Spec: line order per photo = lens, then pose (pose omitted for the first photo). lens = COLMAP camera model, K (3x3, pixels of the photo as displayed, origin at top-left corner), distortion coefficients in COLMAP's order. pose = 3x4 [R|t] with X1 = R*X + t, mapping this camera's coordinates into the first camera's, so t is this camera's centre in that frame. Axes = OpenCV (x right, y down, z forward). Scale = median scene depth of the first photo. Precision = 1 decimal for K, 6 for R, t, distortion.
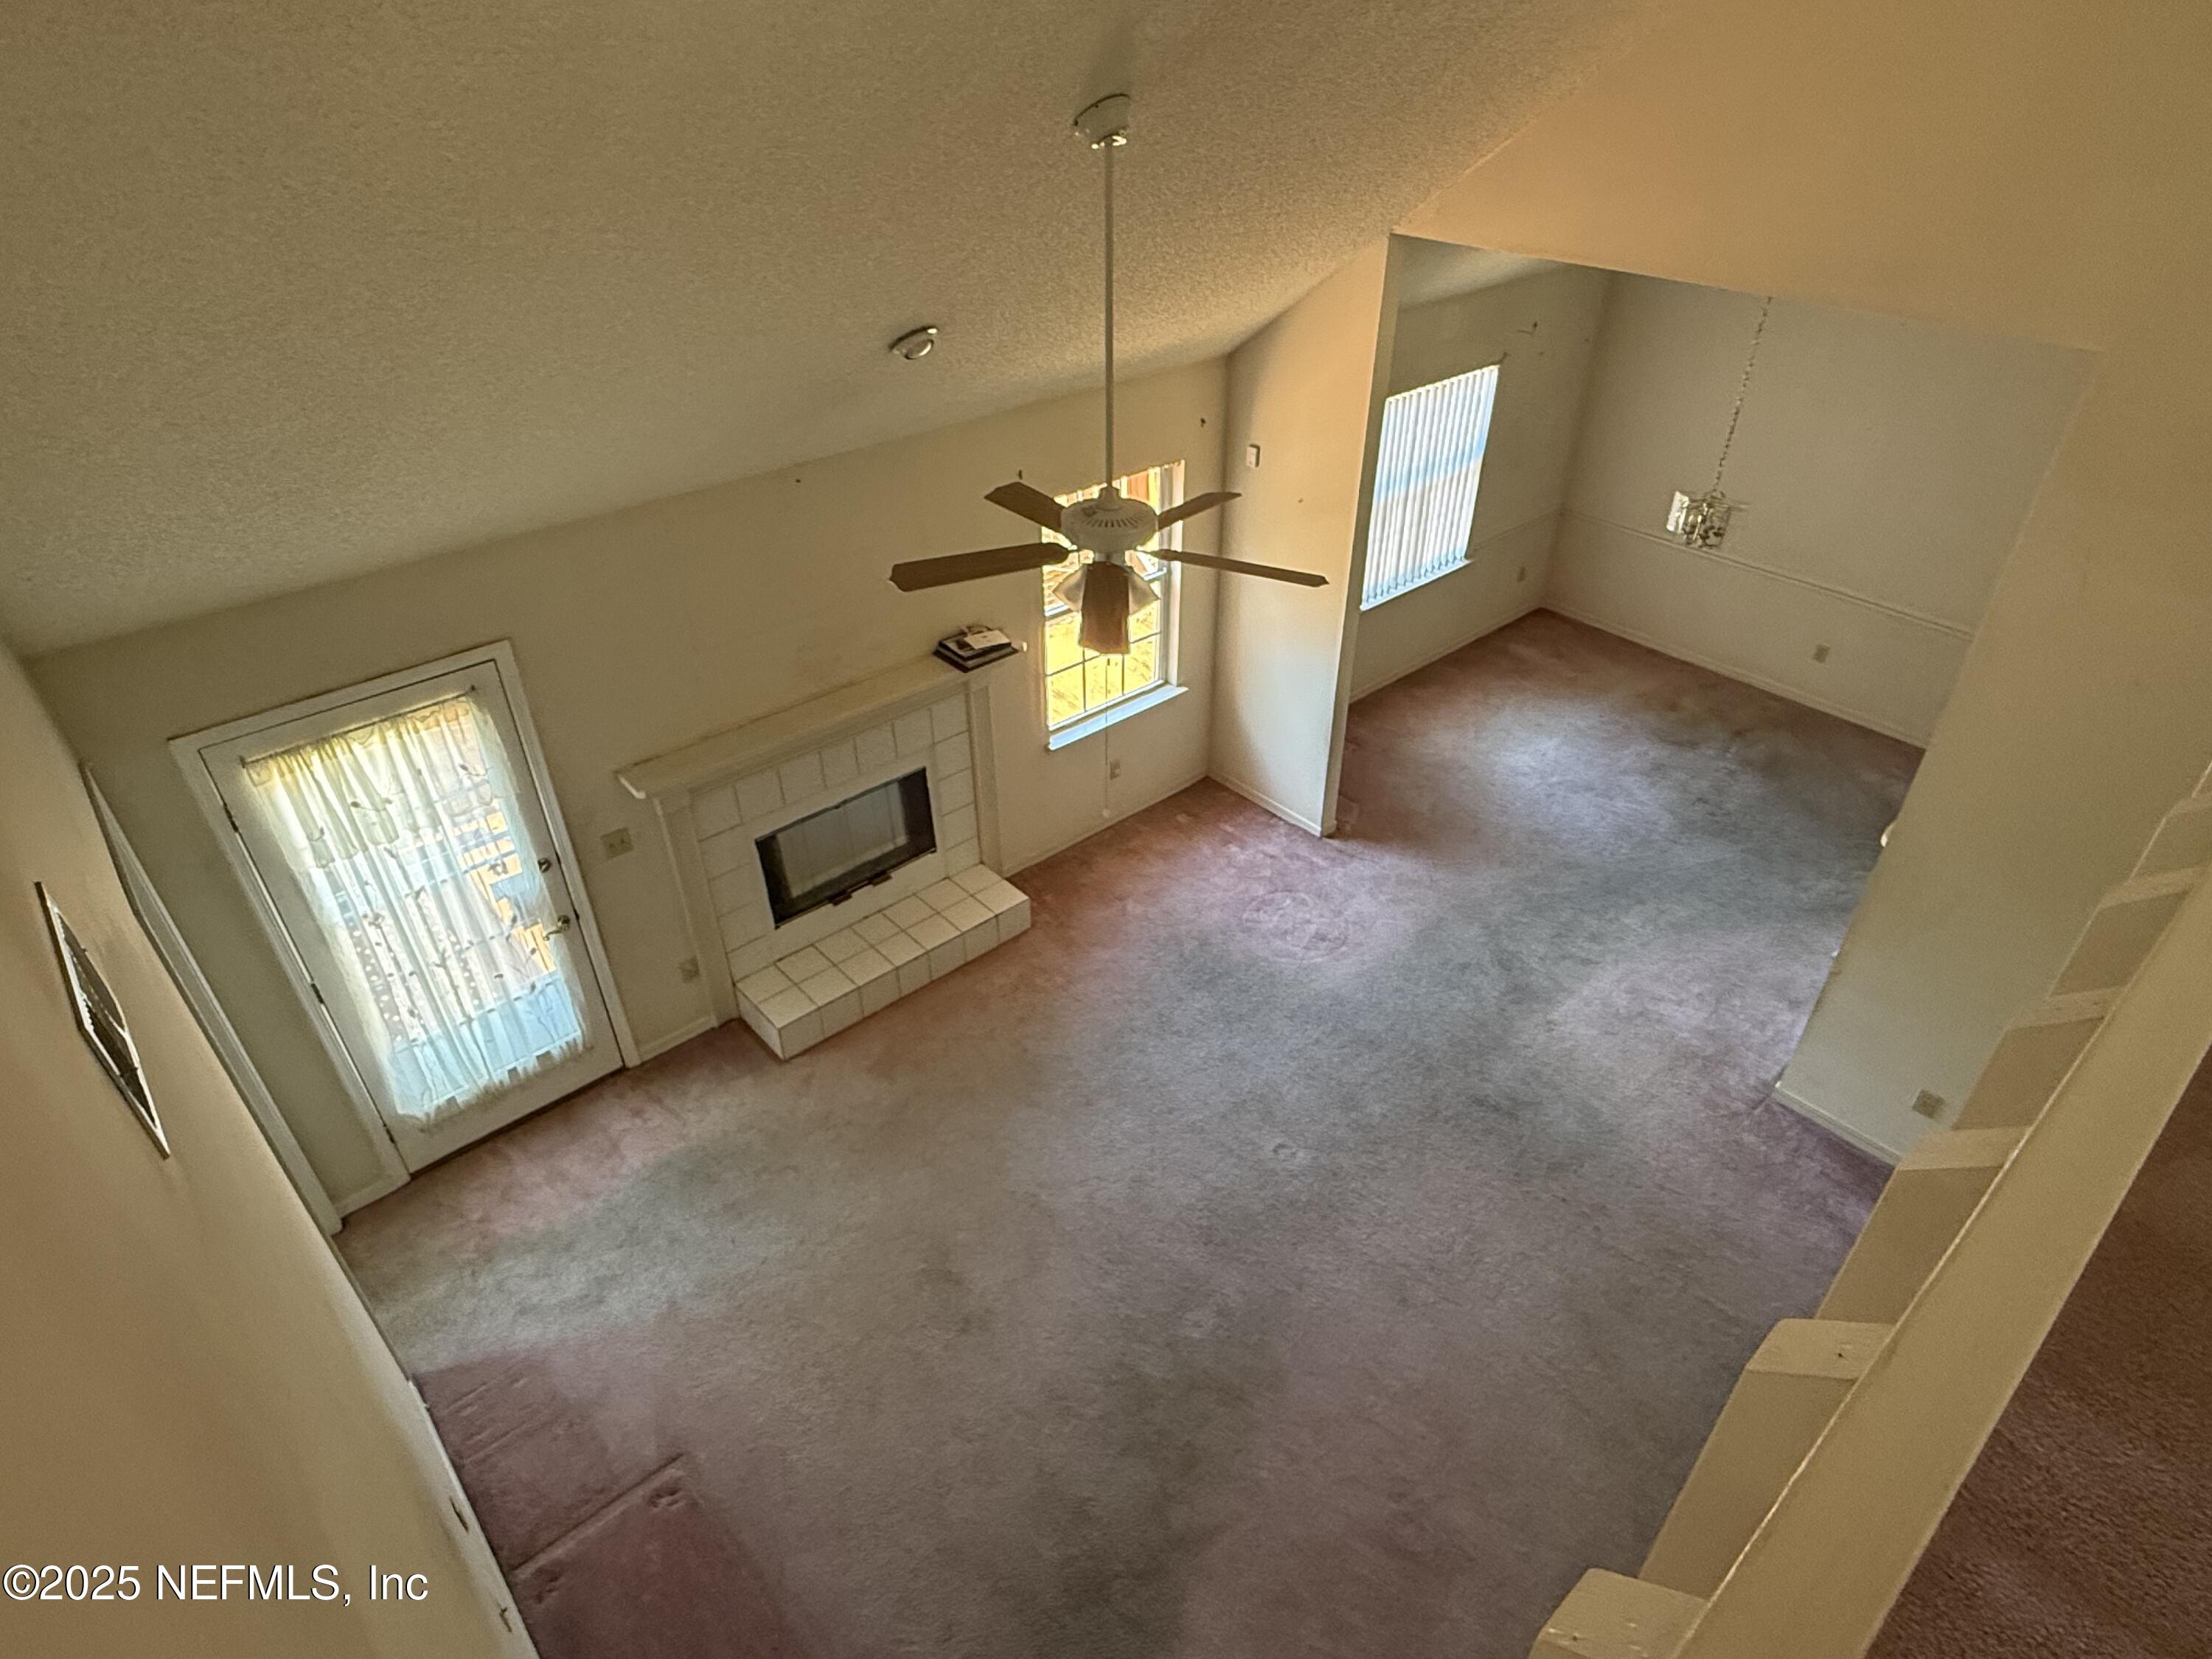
lens RADIAL K [[1247.2, 0, 1106.3], [0, 1247.2, 835.4], [0, 0, 1]] dist [-0.005214, 0.005049]
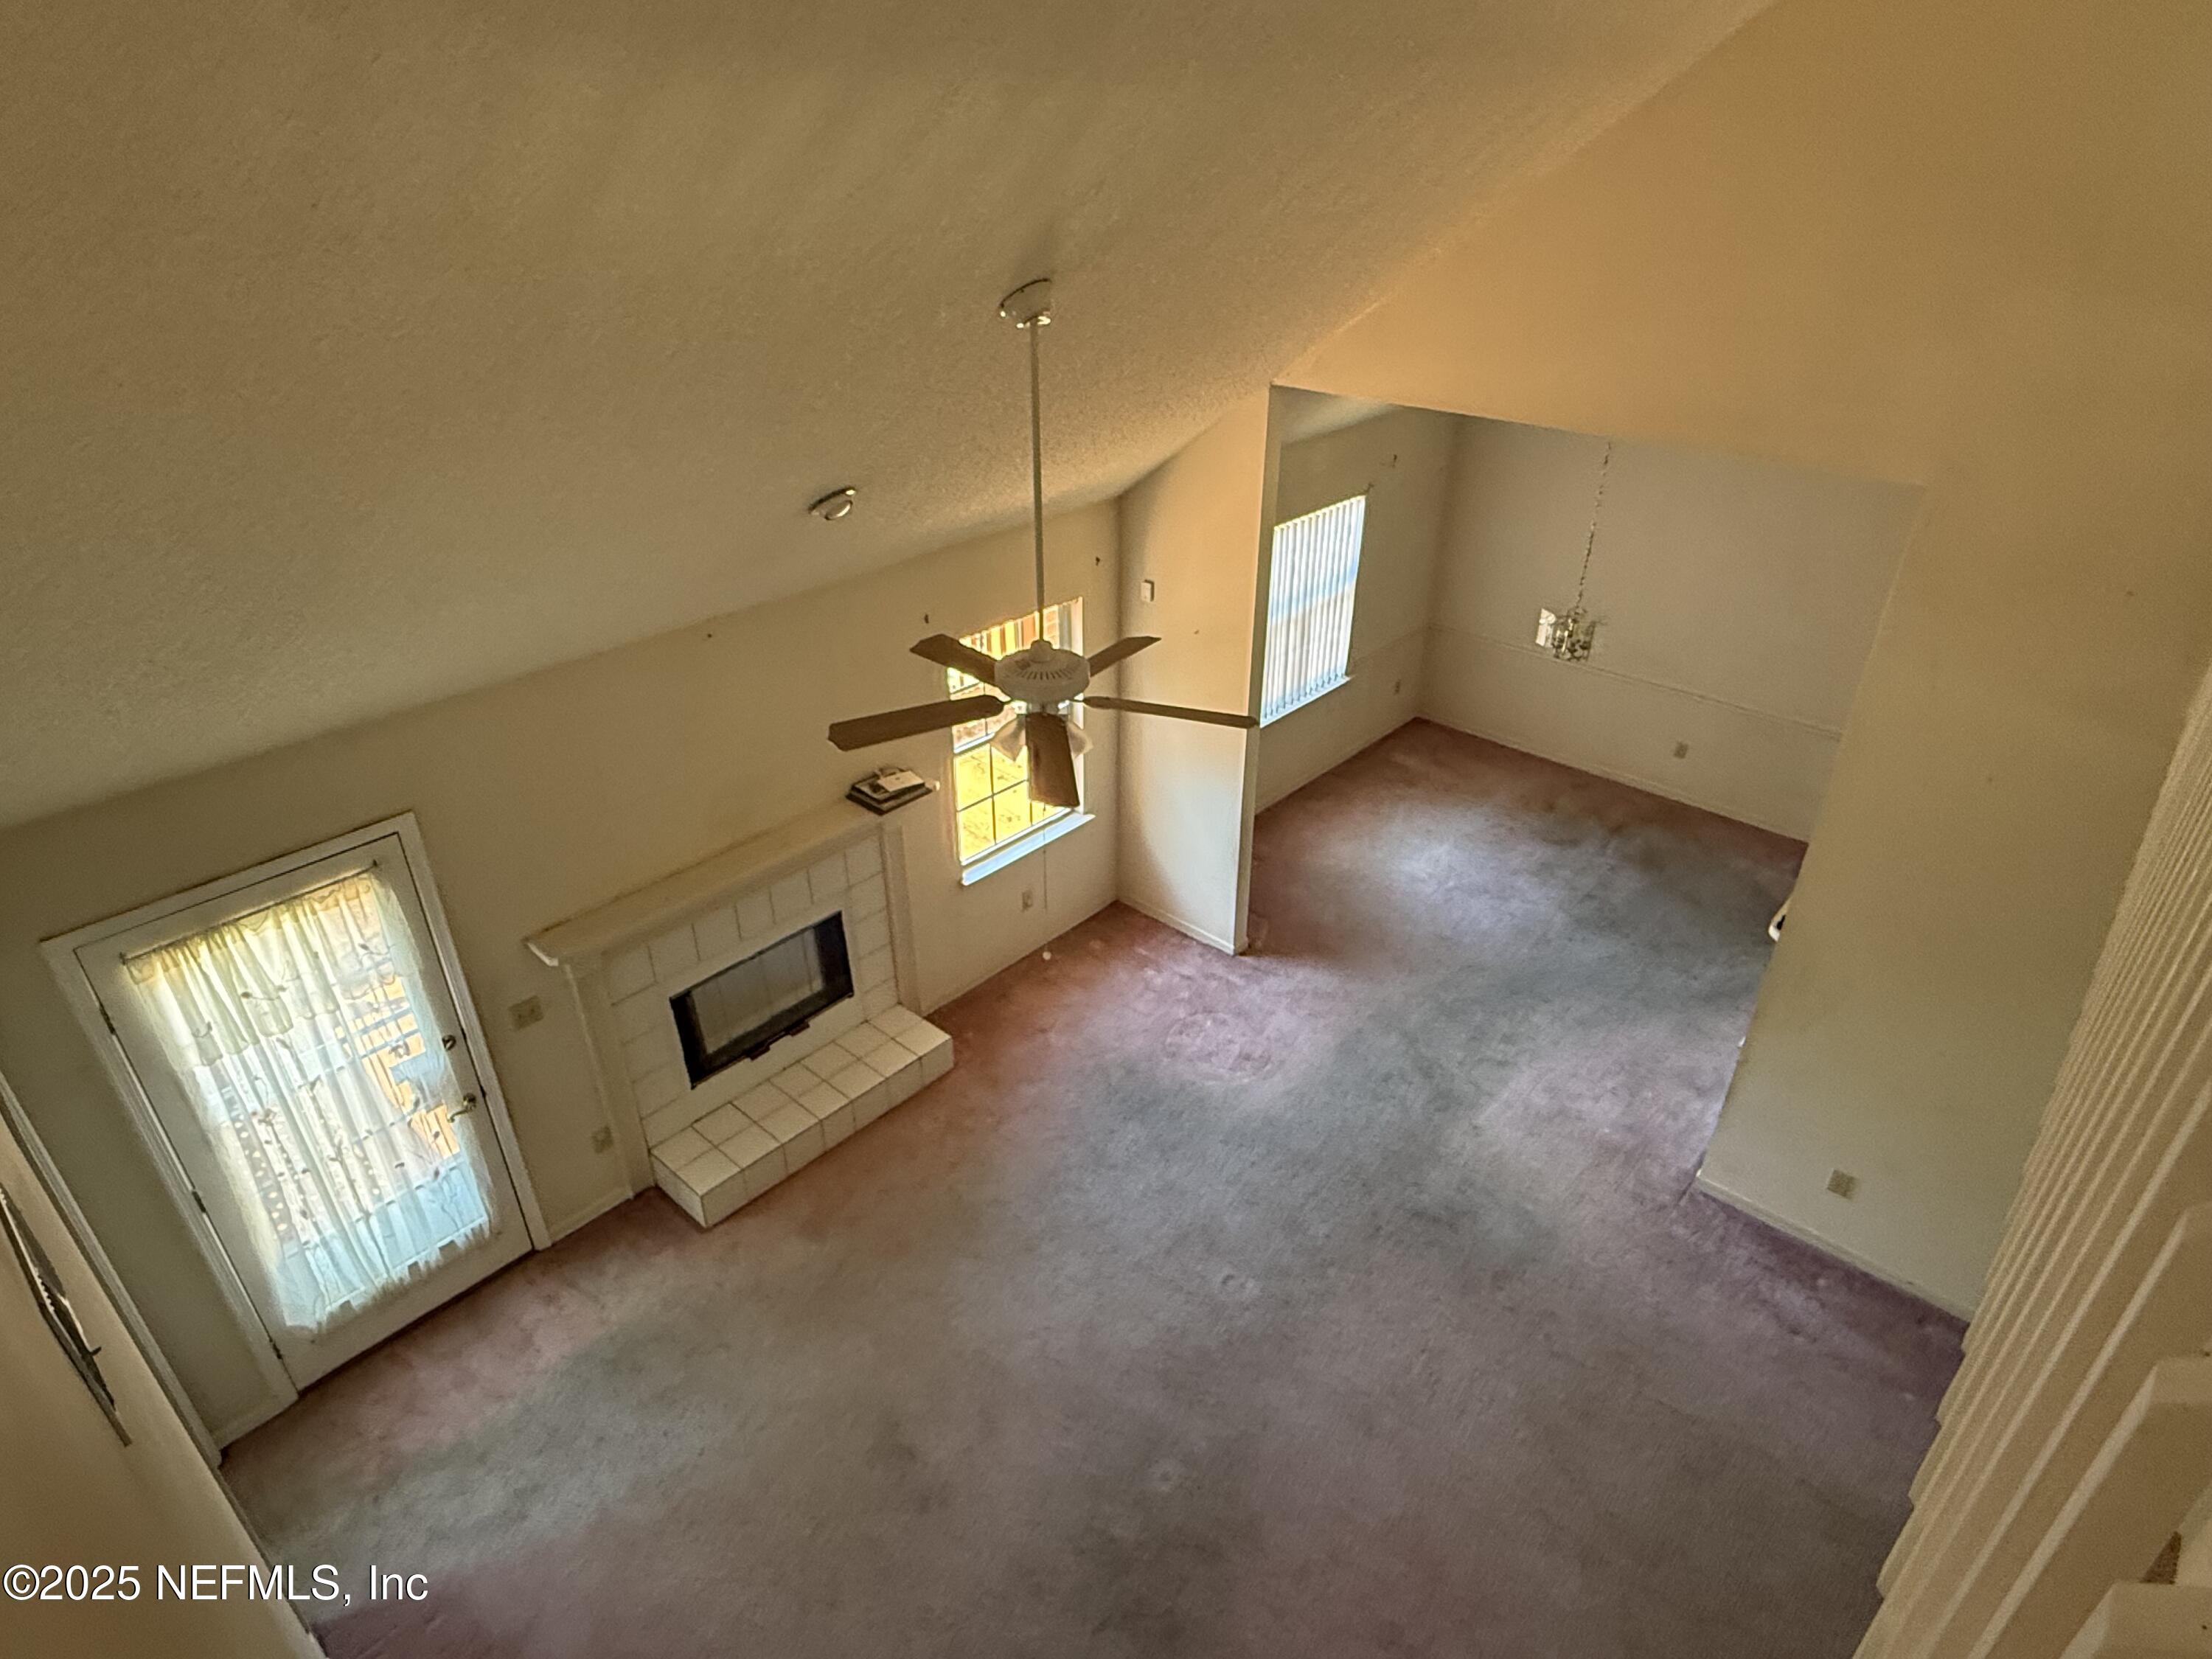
lens RADIAL K [[1247.2, 0, 1099.9], [0, 1247.2, 832.1], [0, 0, 1]] dist [-0.005214, 0.005049]
pose [[0.993932, -0.051519, 0.097186, -0.038208], [0.060114, 0.994332, -0.087691, -0.020530], [-0.092117, 0.093001, 0.991396, -0.001462]]
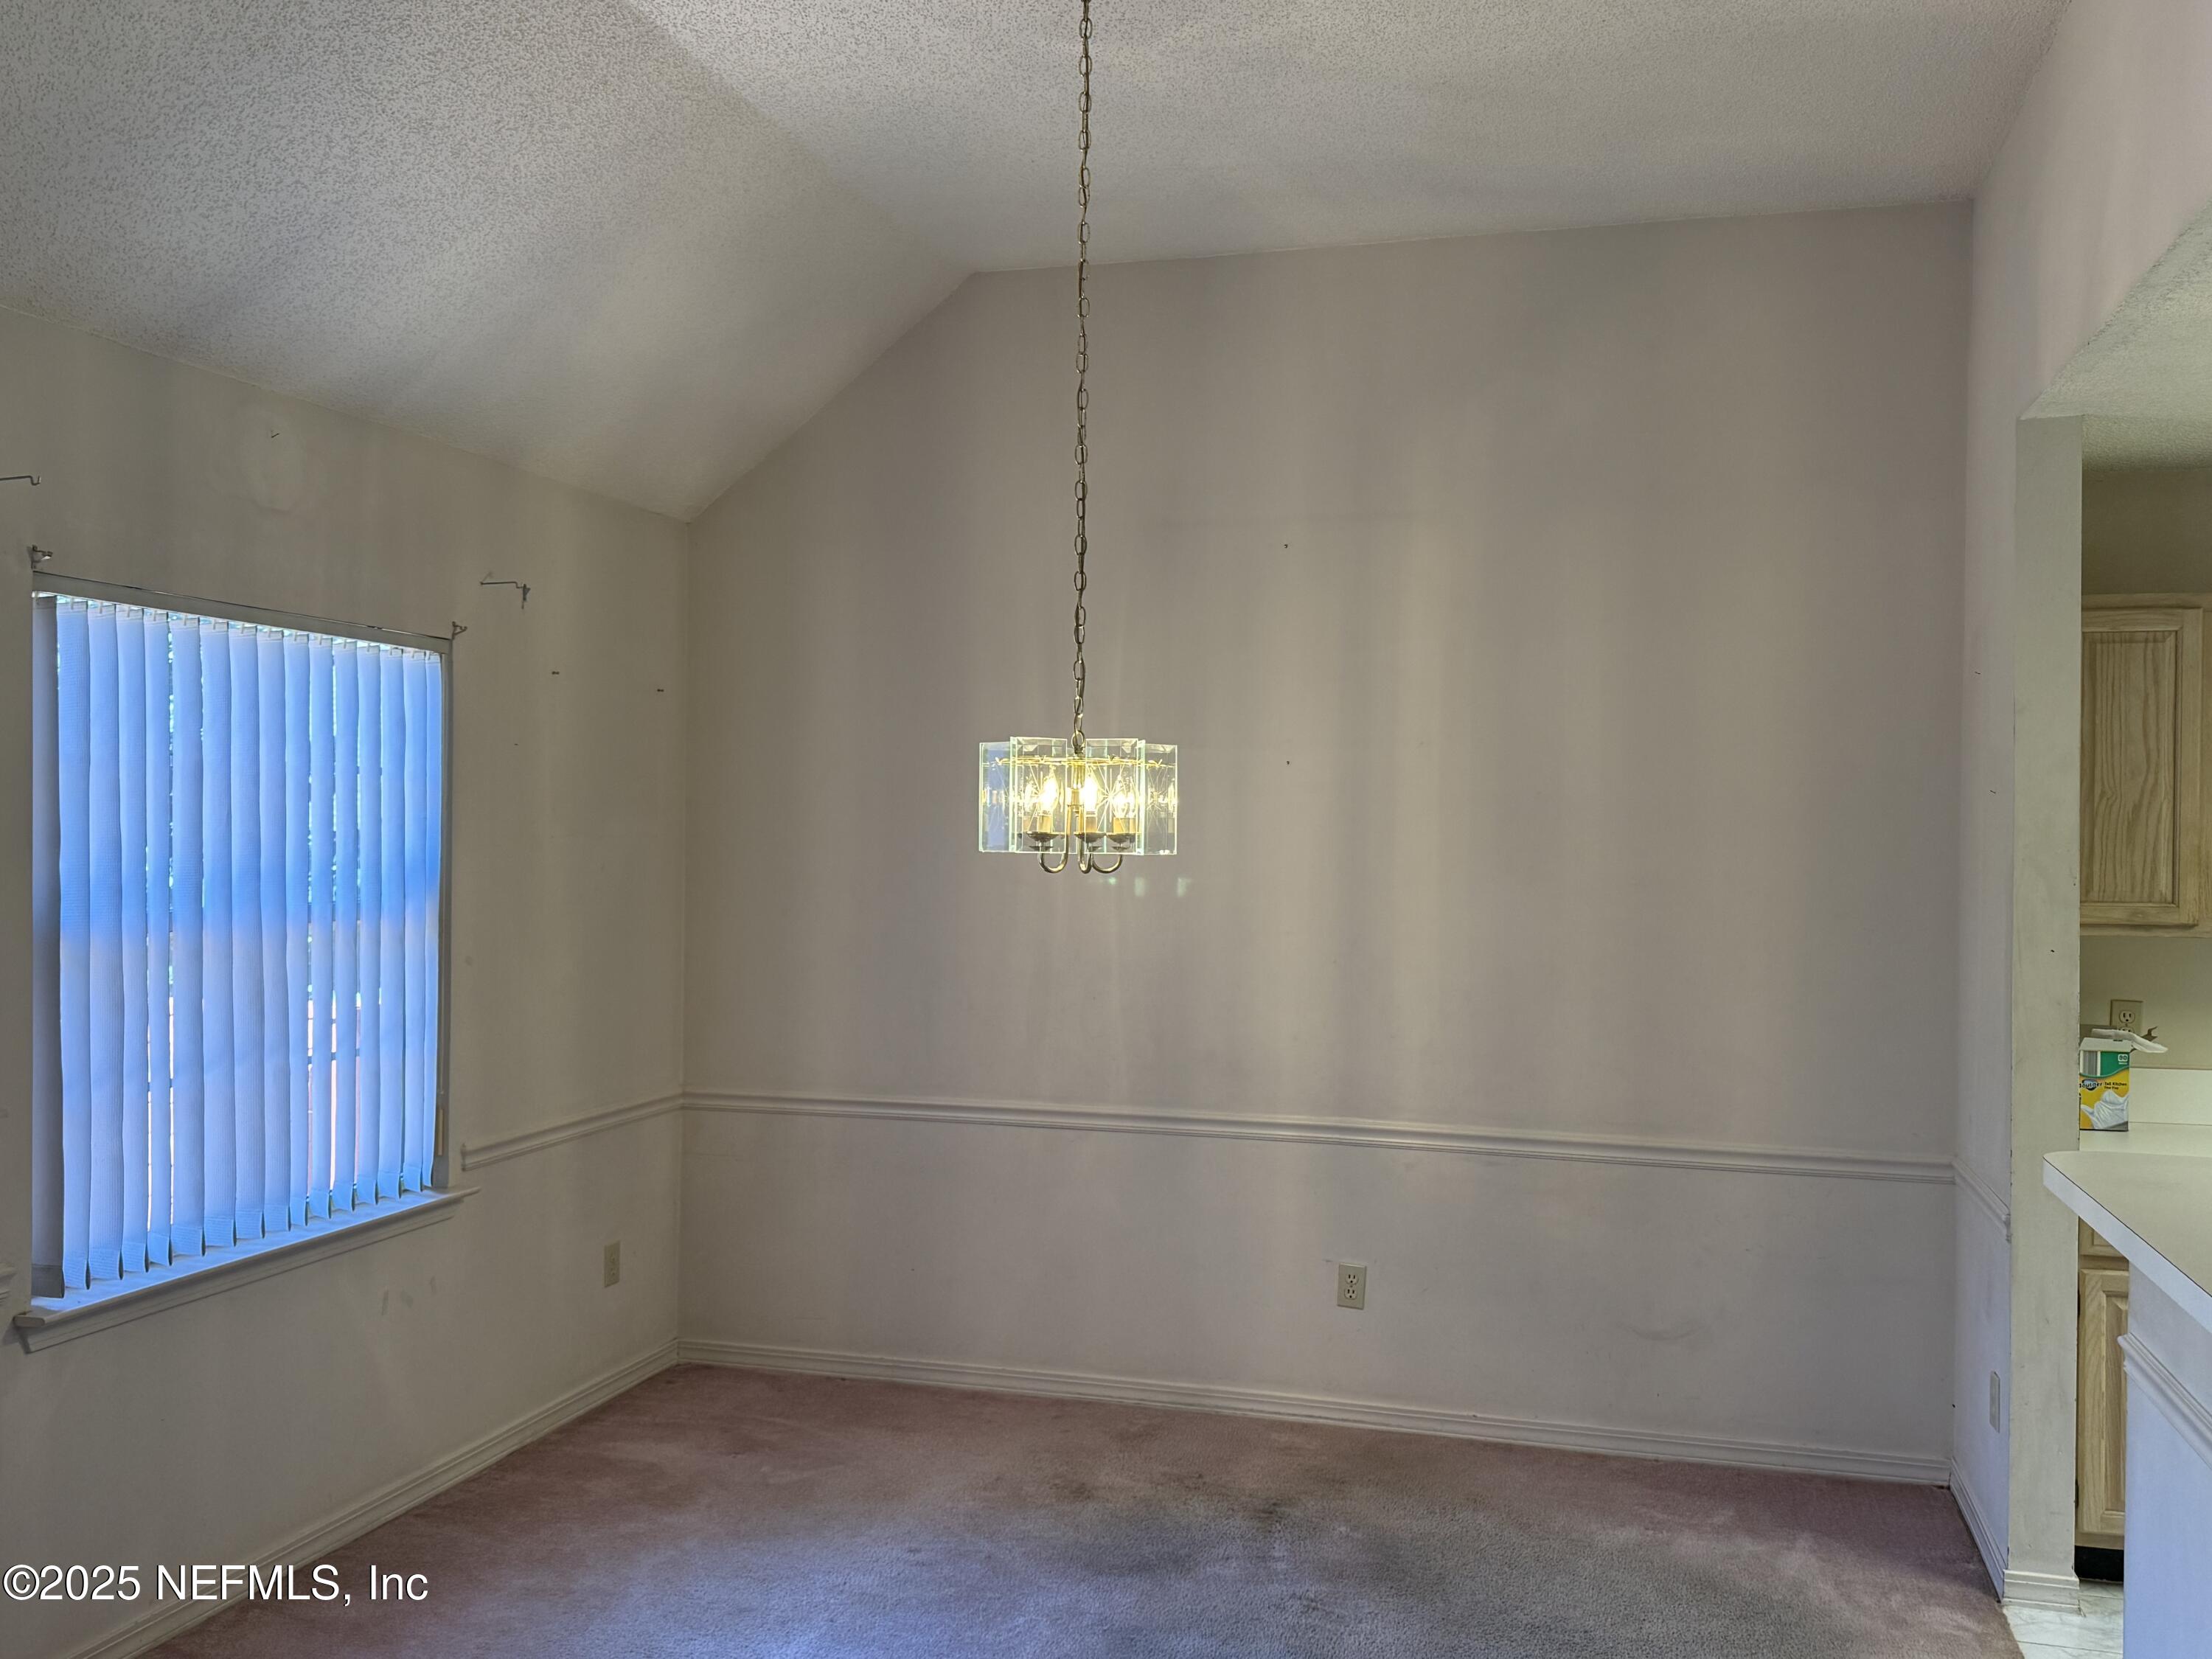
lens RADIAL K [[1931.8, 0, 1113.3], [0, 1931.8, 831.0], [0, 0, 1]] dist [-0.000978, -0.002530]
pose [[0.837340, 0.008124, 0.546621, 0.241772], [0.305968, 0.821652, -0.480907, 0.017619], [-0.453040, 0.569931, 0.685517, 0.782768]]
